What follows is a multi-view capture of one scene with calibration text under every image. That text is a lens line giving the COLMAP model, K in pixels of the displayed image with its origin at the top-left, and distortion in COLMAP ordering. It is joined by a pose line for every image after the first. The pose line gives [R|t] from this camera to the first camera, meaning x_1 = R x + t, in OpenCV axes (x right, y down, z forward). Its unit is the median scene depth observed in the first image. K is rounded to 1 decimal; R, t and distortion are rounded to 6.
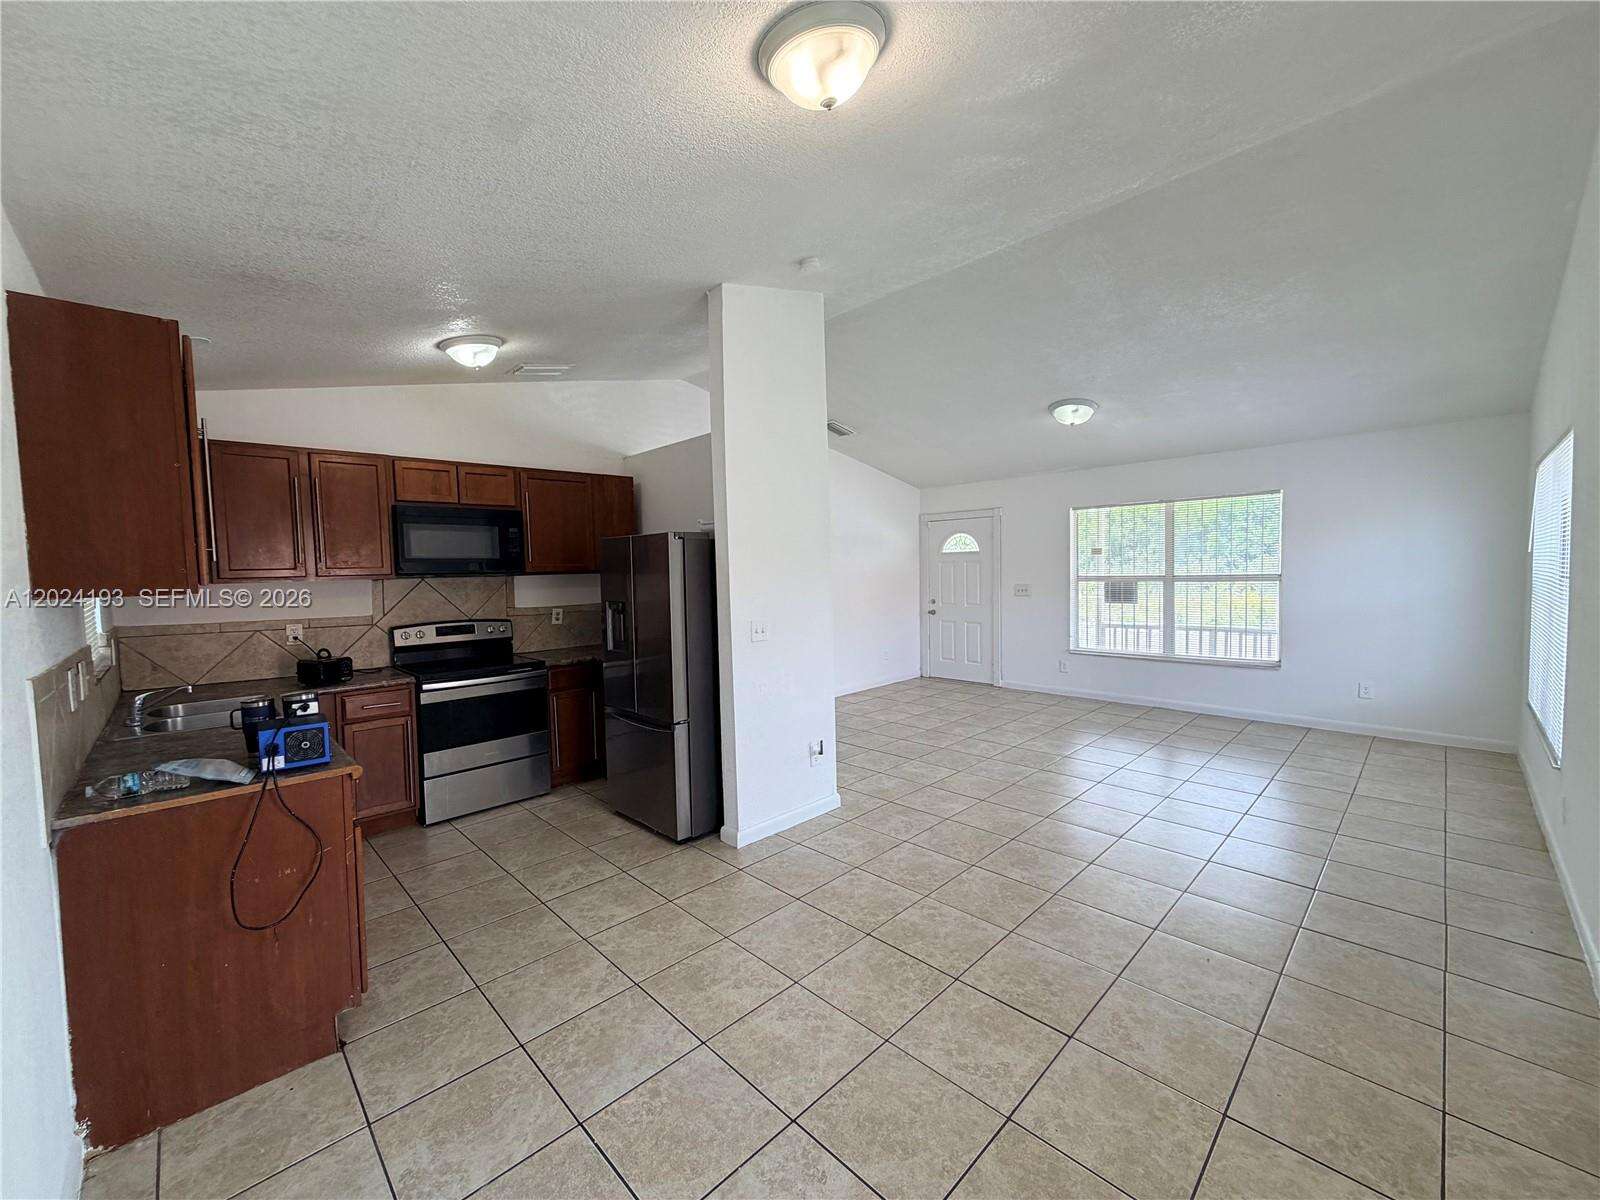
lens RADIAL K [[633.6, 0, 794.7], [0, 633.6, 597.5], [0, 0, 1]] dist [-0.003743, 0.001020]
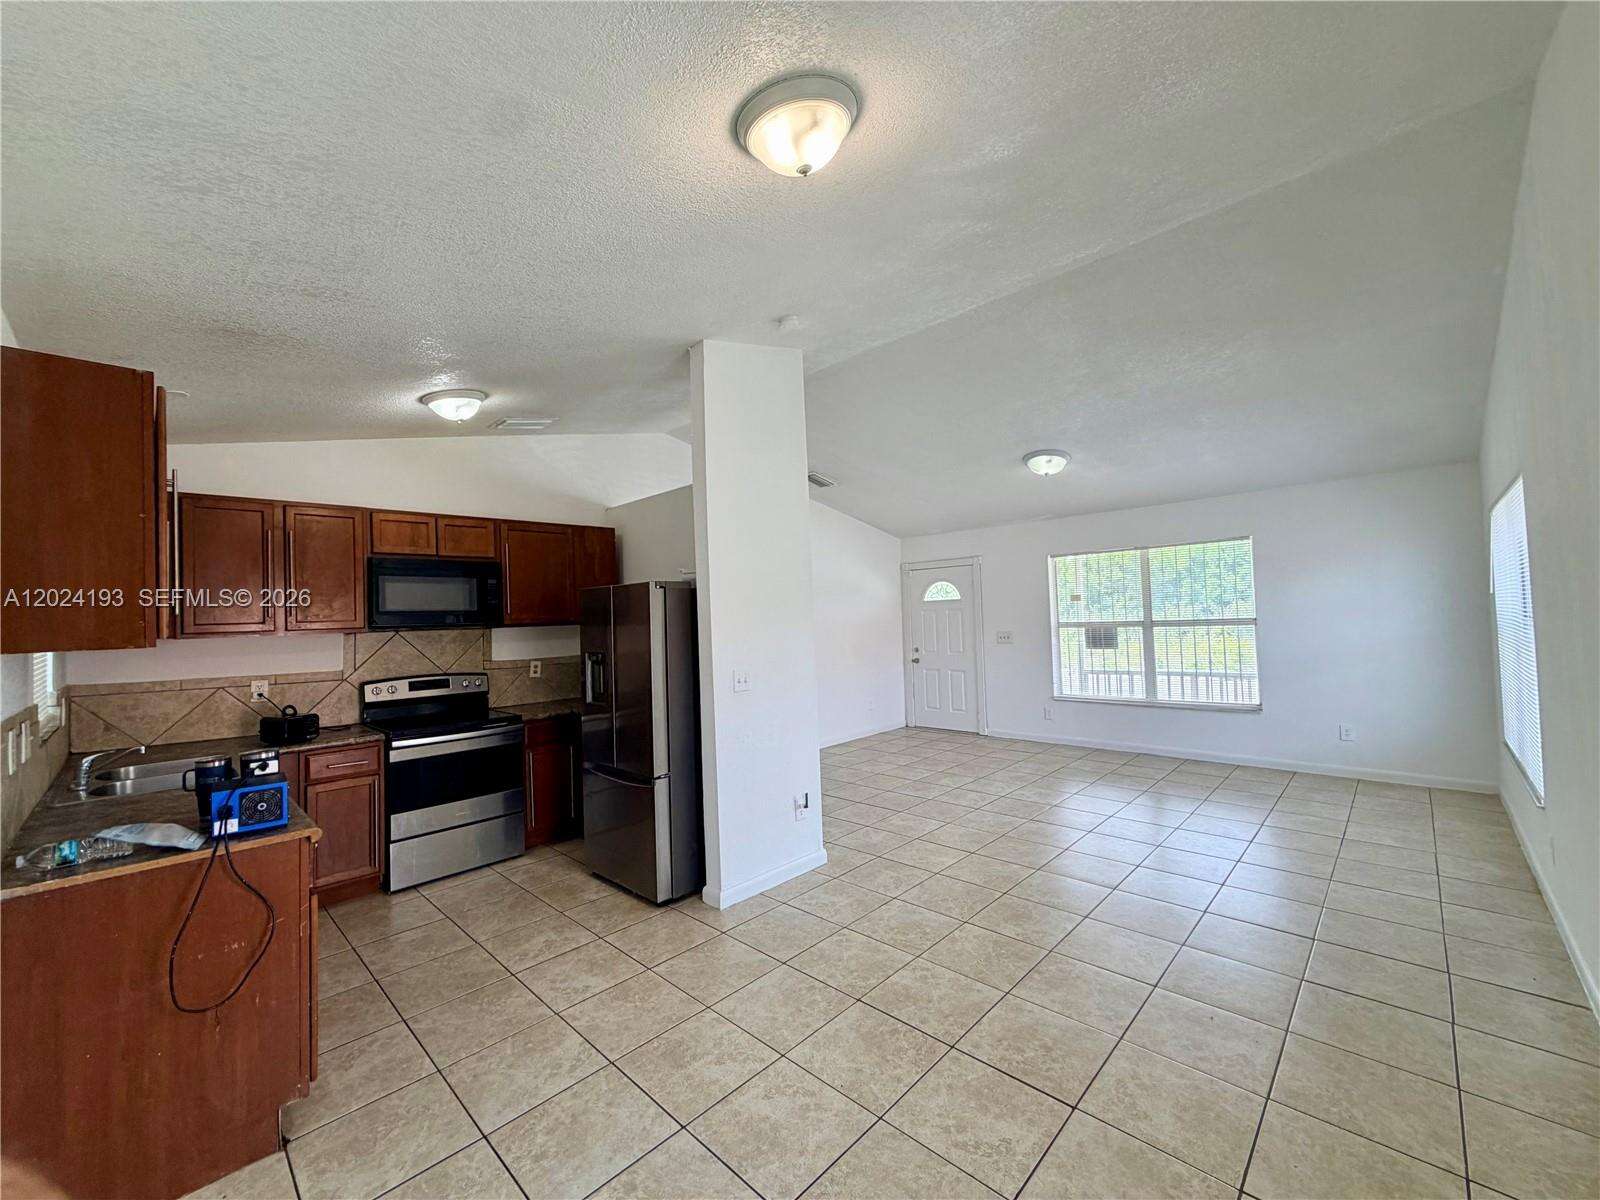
lens RADIAL K [[633.6, 0, 794.3], [0, 633.6, 597.9], [0, 0, 1]] dist [-0.003743, 0.001020]
pose [[0.999590, -0.010557, 0.026633, 0.000727], [0.012655, 0.996723, -0.079899, 0.003824], [-0.025703, 0.080203, 0.996447, 0.005763]]
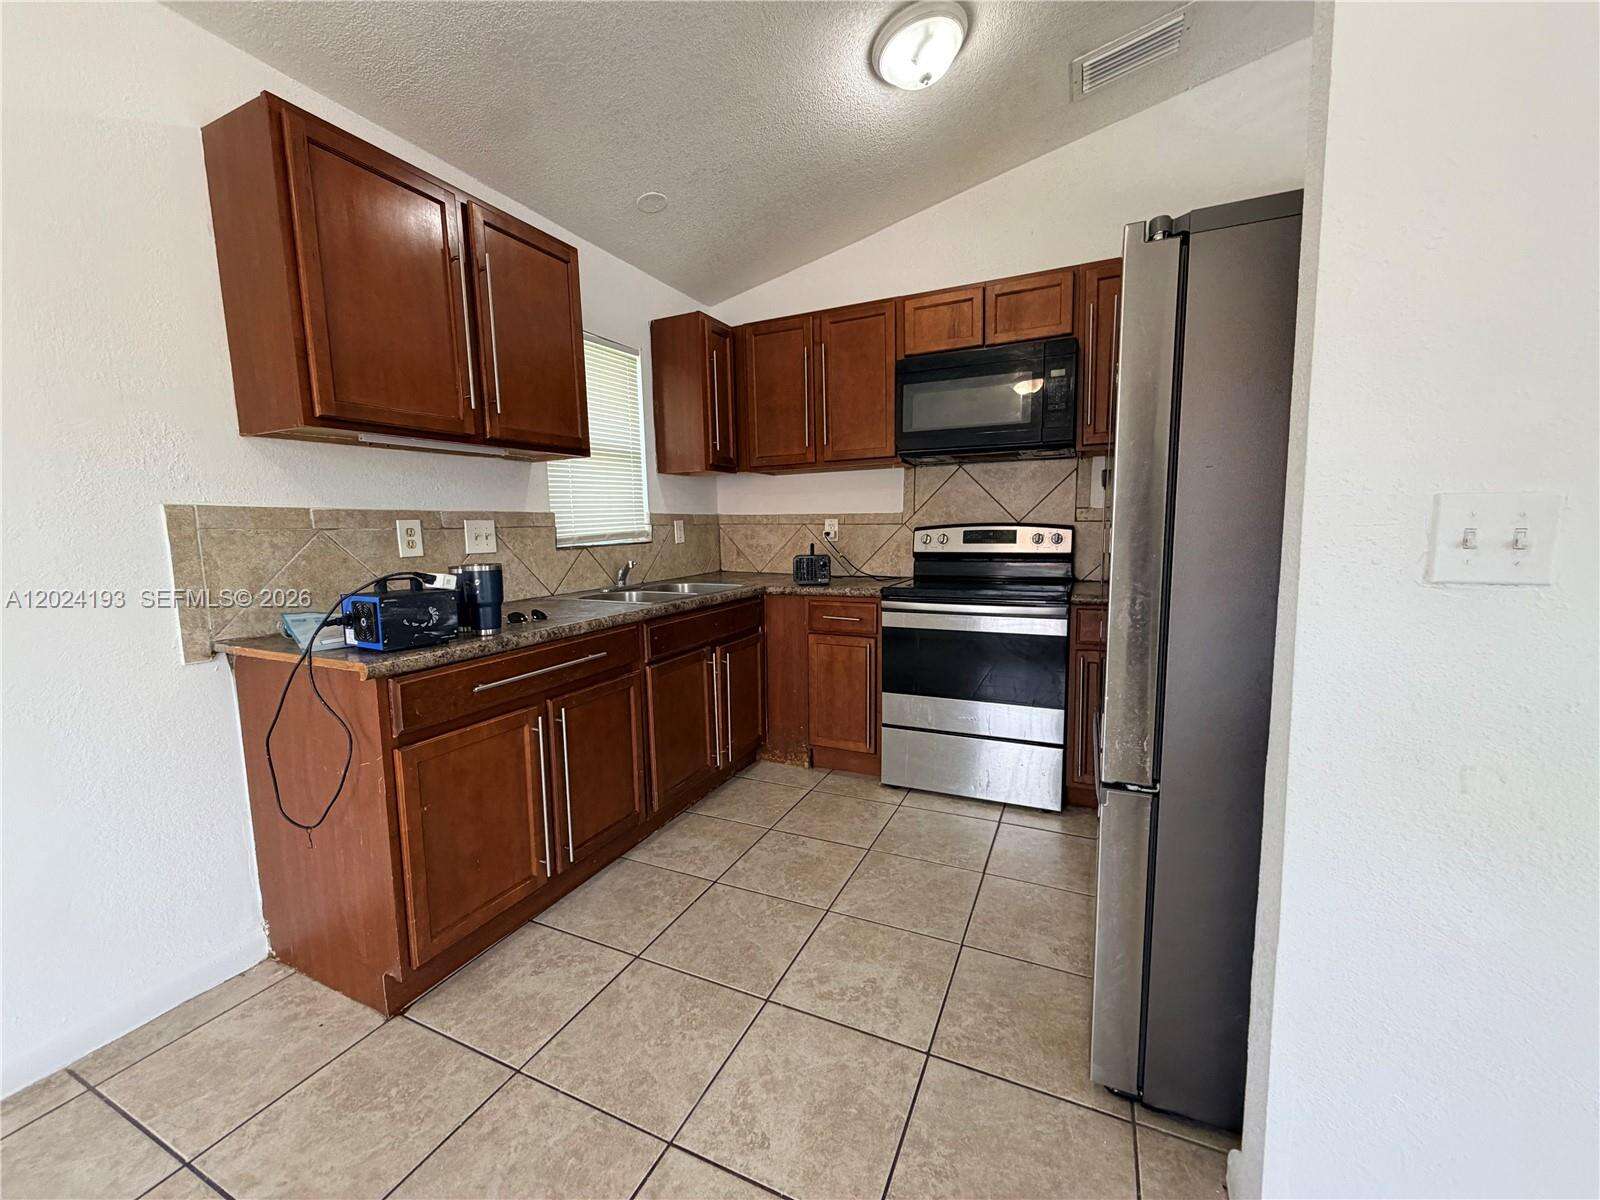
lens RADIAL K [[633.6, 0, 796.3], [0, 633.6, 600.2], [0, 0, 1]] dist [-0.003743, 0.001020]
pose [[0.358480, 0.124005, -0.925265, 0.060699], [-0.031335, 0.992178, 0.120832, 0.049123], [0.933011, -0.014323, 0.359562, 0.615030]]
